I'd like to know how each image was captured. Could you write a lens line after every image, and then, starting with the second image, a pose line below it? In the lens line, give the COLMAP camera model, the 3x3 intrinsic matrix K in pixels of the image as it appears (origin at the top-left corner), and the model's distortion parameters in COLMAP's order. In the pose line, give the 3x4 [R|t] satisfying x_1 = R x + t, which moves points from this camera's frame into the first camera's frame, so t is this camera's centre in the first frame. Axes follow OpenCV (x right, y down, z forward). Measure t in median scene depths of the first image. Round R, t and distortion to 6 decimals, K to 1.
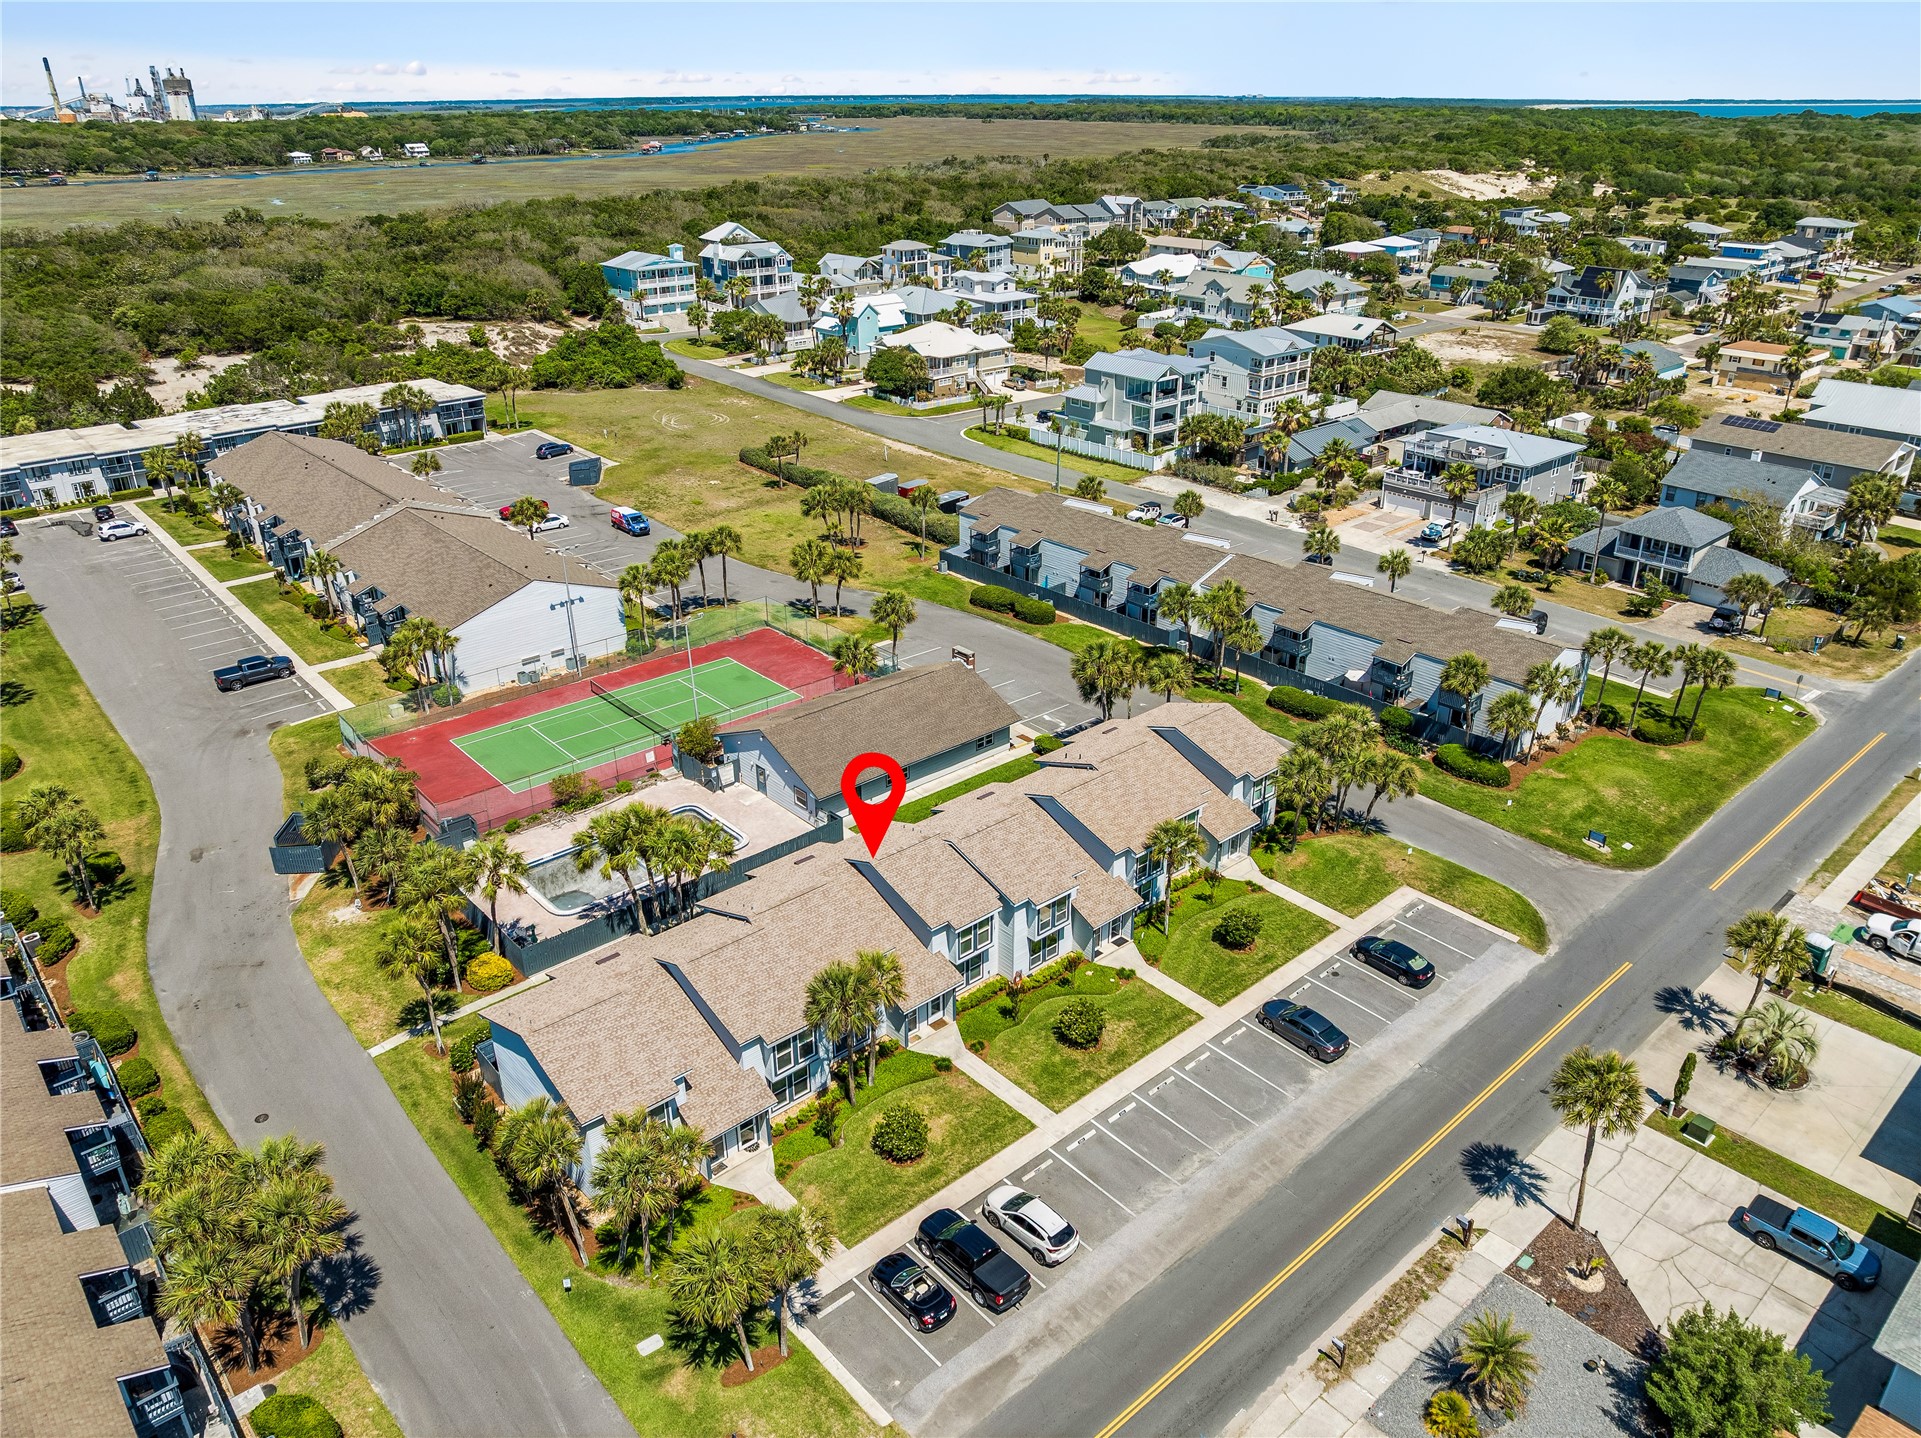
lens RADIAL K [[1327.4, 0, 988.8], [0, 1327.4, 717.0], [0, 0, 1]] dist [-0.035208, 0.000039]
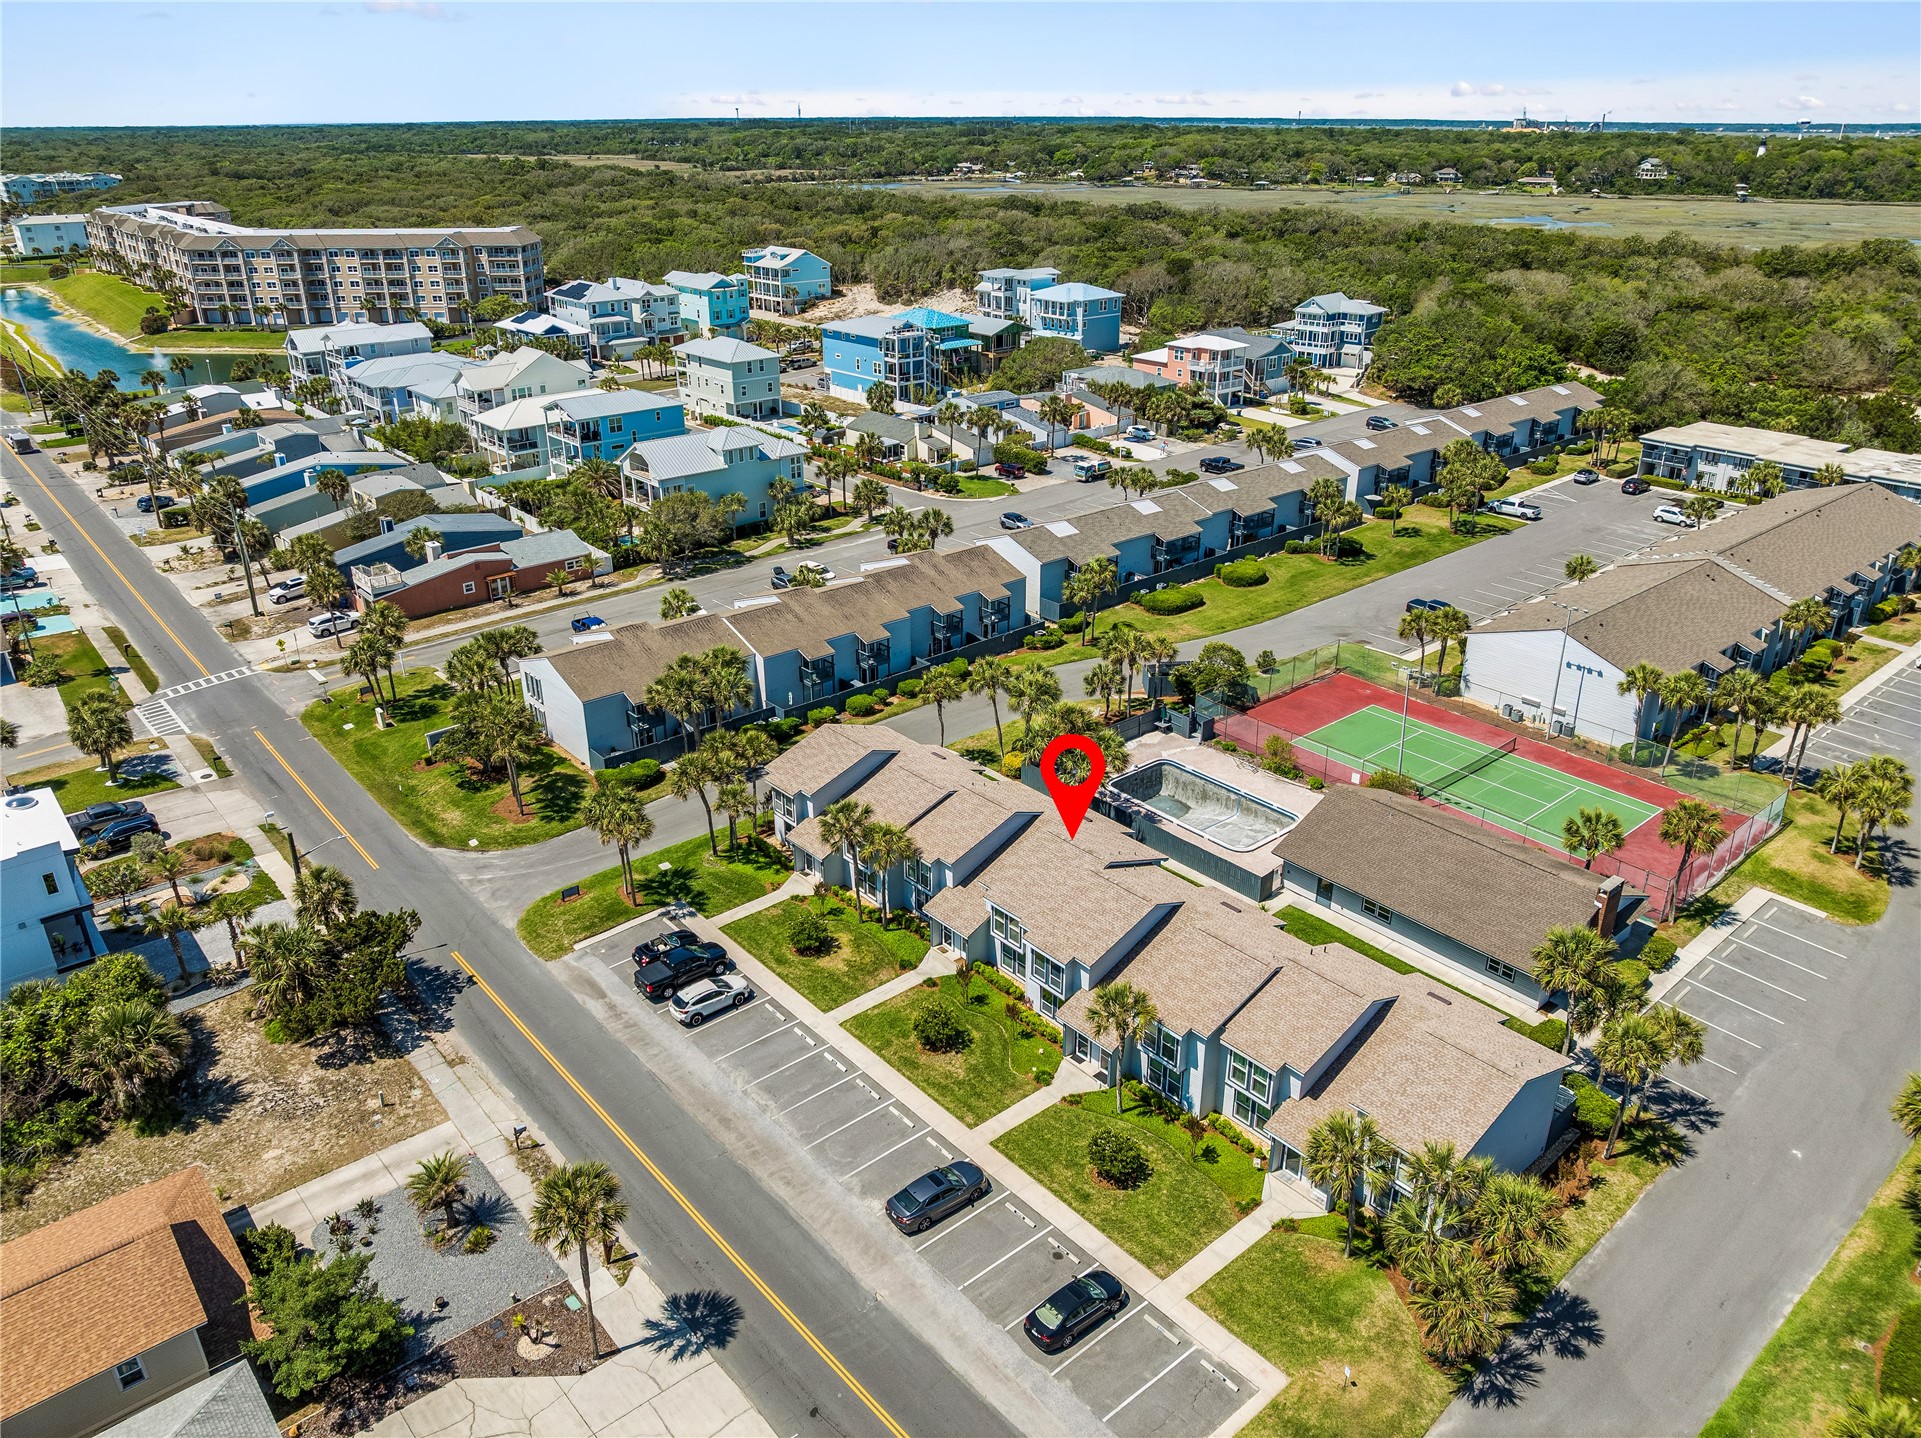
lens RADIAL K [[1346.2, 0, 960.5], [0, 1346.2, 719.0], [0, 0, 1]] dist [-0.030539, -0.002150]
pose [[-0.027152, 0.407719, -0.912704, 0.864943], [-0.420645, 0.823608, 0.380432, -0.348824], [0.906819, 0.394253, 0.149142, 0.706254]]
